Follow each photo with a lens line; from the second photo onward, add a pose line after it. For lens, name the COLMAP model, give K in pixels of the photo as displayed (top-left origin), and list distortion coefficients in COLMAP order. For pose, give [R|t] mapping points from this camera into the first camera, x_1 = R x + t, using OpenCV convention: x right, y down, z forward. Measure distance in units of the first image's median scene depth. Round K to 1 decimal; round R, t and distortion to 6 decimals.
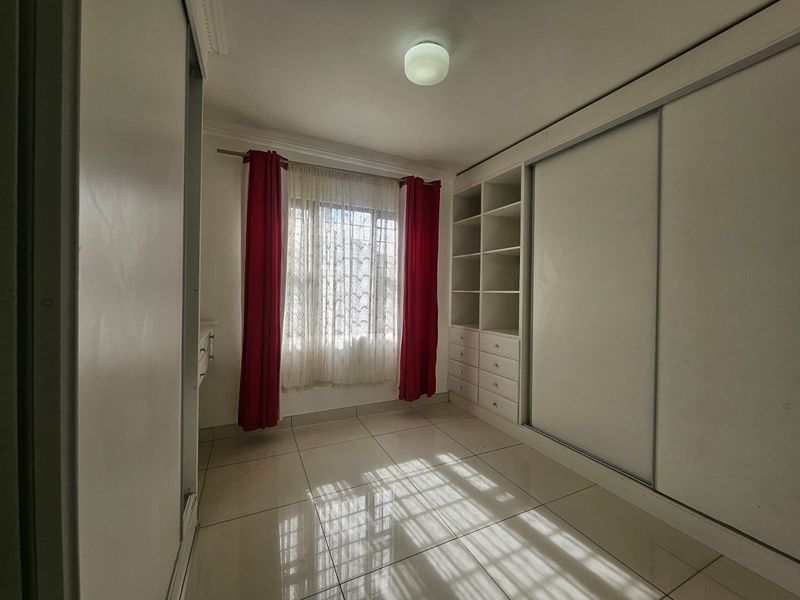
lens RADIAL K [[315.1, 0, 402.5], [0, 315.1, 296.8], [0, 0, 1]] dist [0.000502, 0.000009]
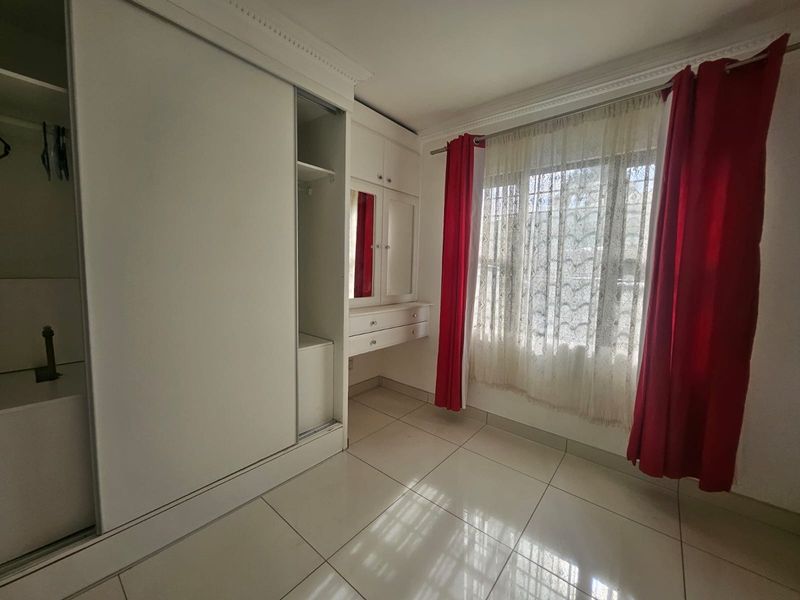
lens RADIAL K [[315.7, 0, 400.4], [0, 315.7, 295.9], [0, 0, 1]] dist [-0.001006, 0.003960]
pose [[0.419575, 0.078323, -0.904335, 0.364027], [-0.027943, 0.996913, 0.073377, -0.028687], [0.907291, -0.005517, 0.420468, 0.358478]]
